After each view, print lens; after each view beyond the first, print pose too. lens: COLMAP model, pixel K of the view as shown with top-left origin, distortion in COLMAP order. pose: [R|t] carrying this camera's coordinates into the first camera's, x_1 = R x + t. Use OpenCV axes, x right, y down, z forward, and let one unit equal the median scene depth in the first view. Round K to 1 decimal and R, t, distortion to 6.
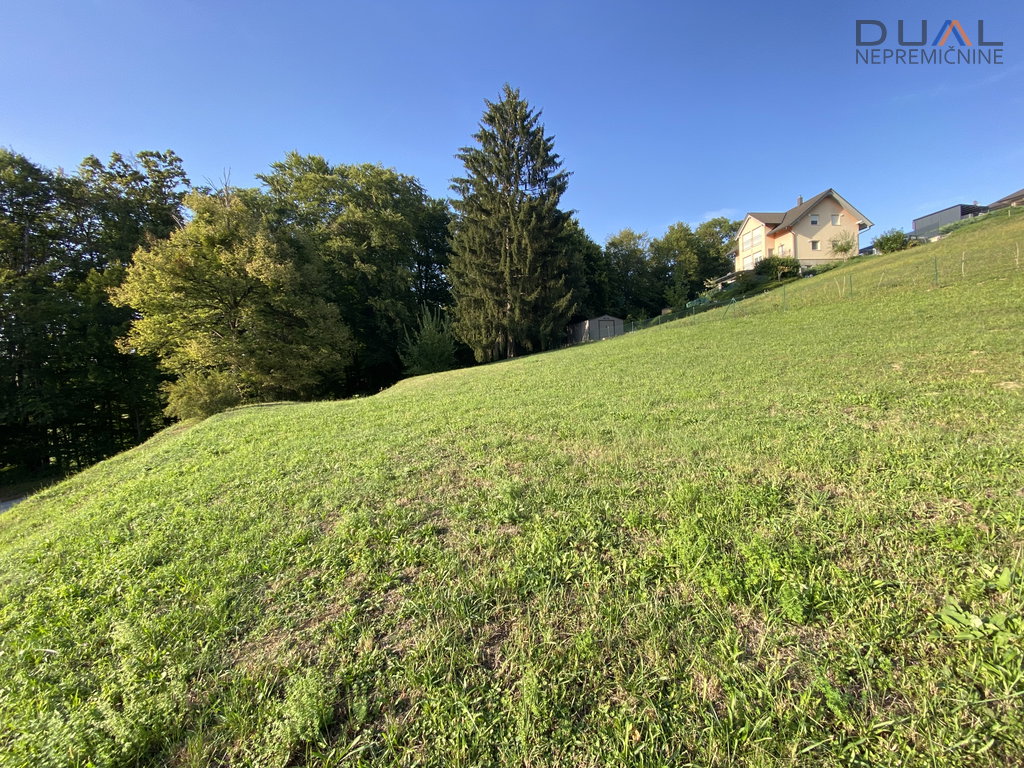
lens RADIAL K [[412.7, 0, 517.0], [0, 412.7, 384.3], [0, 0, 1]] dist [0.006890, -0.014565]
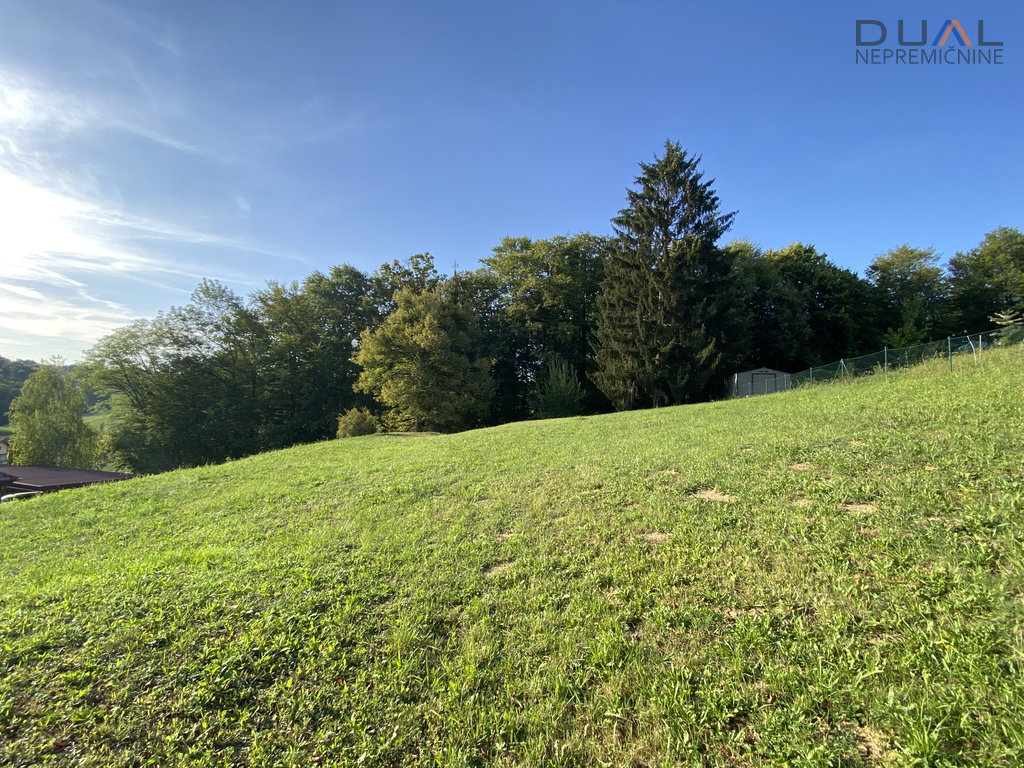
lens RADIAL K [[412.7, 0, 517.1], [0, 412.7, 383.3], [0, 0, 1]] dist [0.006890, -0.014565]
pose [[0.816907, 0.034980, -0.575708, 0.312846], [-0.087083, 0.994197, -0.063159, -0.040044], [0.570158, 0.101729, 0.815212, 0.020697]]
